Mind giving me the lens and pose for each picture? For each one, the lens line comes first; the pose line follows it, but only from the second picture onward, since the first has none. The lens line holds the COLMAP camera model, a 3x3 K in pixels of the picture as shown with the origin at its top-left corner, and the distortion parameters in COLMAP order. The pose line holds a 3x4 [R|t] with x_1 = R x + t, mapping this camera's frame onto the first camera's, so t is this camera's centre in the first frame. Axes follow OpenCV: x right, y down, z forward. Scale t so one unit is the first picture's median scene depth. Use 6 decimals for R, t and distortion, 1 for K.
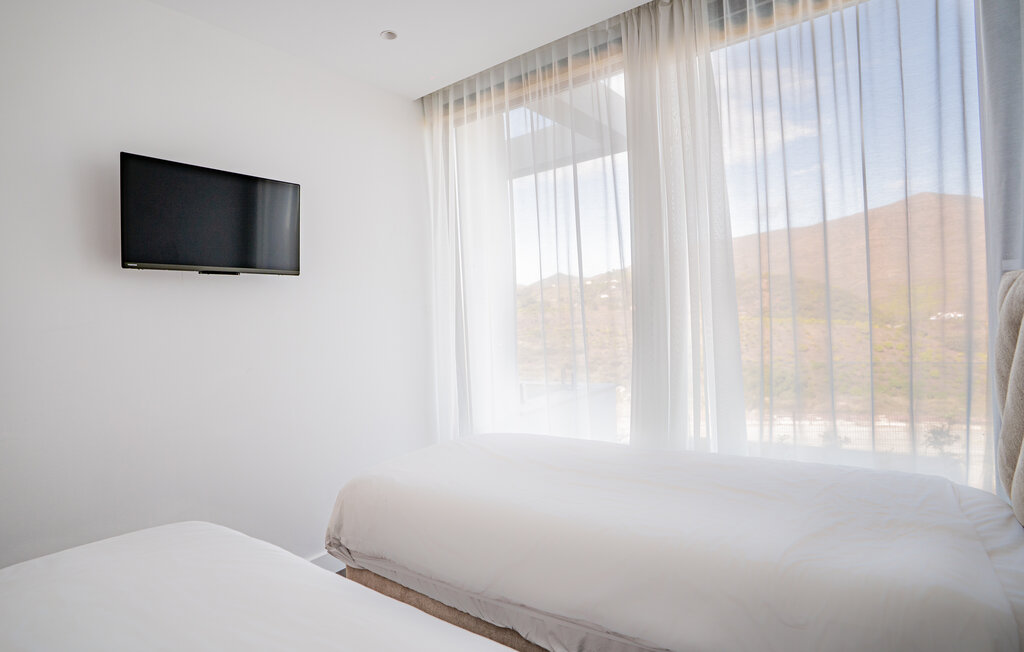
lens RADIAL K [[545.6, 0, 513.3], [0, 545.6, 332.4], [0, 0, 1]] dist [0.000231, 0.000118]
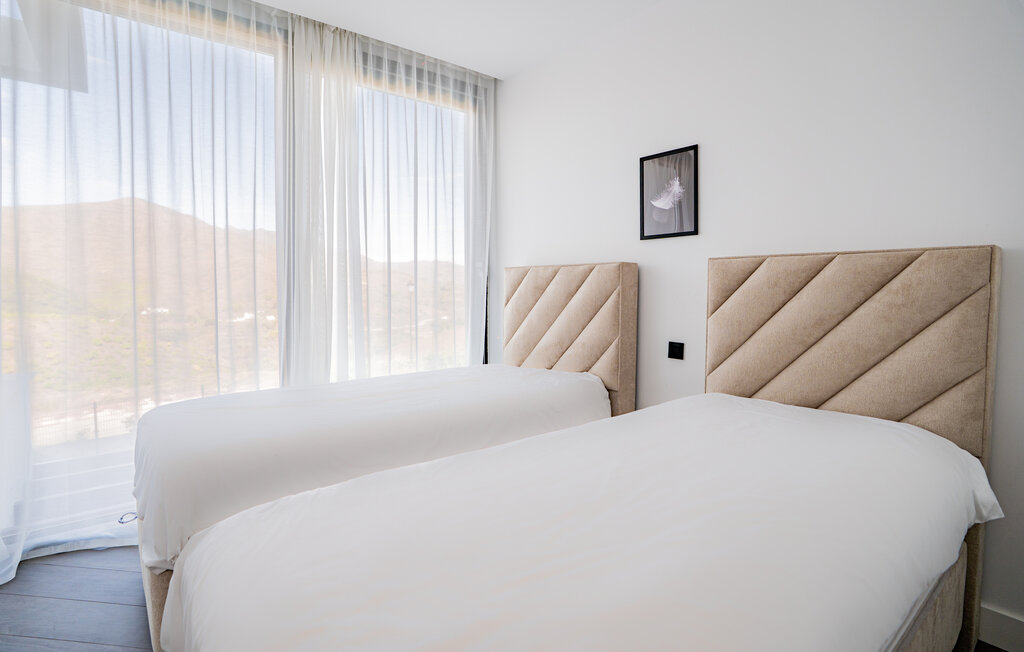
lens RADIAL K [[546.4, 0, 485.9], [0, 546.4, 327.4], [0, 0, 1]] dist [-0.029982, 0.006917]
pose [[0.257390, -0.012364, 0.966228, -0.118091], [0.021738, 0.999739, 0.007002, 0.011453], [-0.966063, 0.019202, 0.257592, 0.048362]]
